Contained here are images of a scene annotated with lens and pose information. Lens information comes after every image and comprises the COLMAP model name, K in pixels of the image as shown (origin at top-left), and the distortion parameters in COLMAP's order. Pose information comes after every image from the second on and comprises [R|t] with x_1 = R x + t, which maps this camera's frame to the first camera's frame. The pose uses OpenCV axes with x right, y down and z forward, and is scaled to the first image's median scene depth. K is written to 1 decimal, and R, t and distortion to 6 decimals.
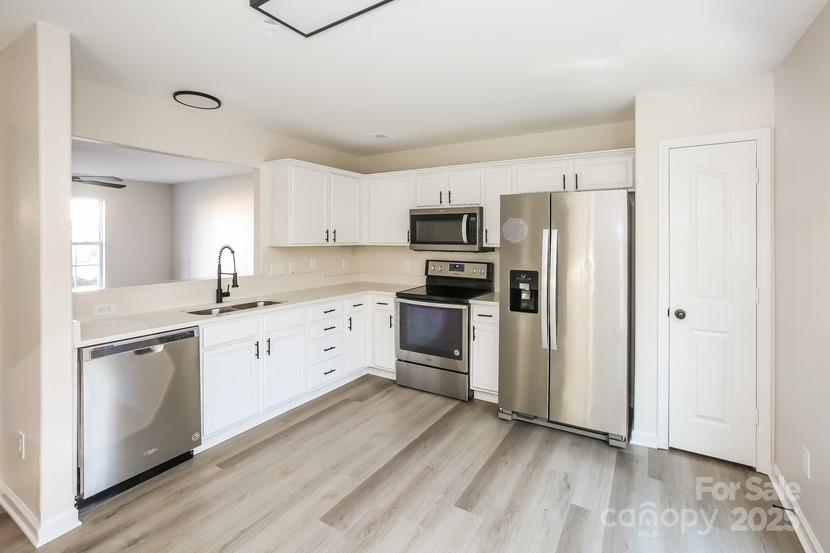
lens RADIAL K [[393.1, 0, 401.6], [0, 393.1, 240.5], [0, 0, 1]] dist [-0.057888, 0.025943]
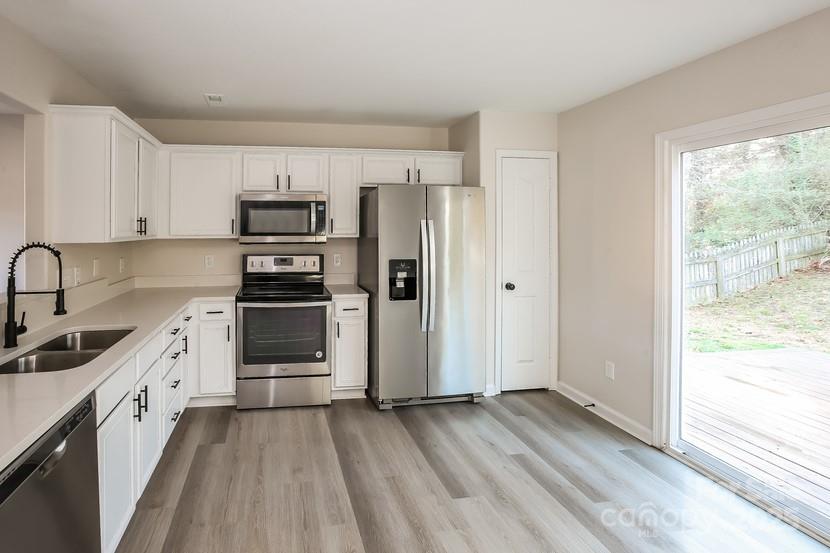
lens RADIAL K [[401.5, 0, 415.0], [0, 401.5, 231.9], [0, 0, 1]] dist [-0.042798, 0.000146]
pose [[0.743824, -0.009877, 0.668302, -0.348540], [0.008681, 0.999949, 0.005116, -0.000736], [-0.668319, 0.001996, 0.743872, 0.180102]]
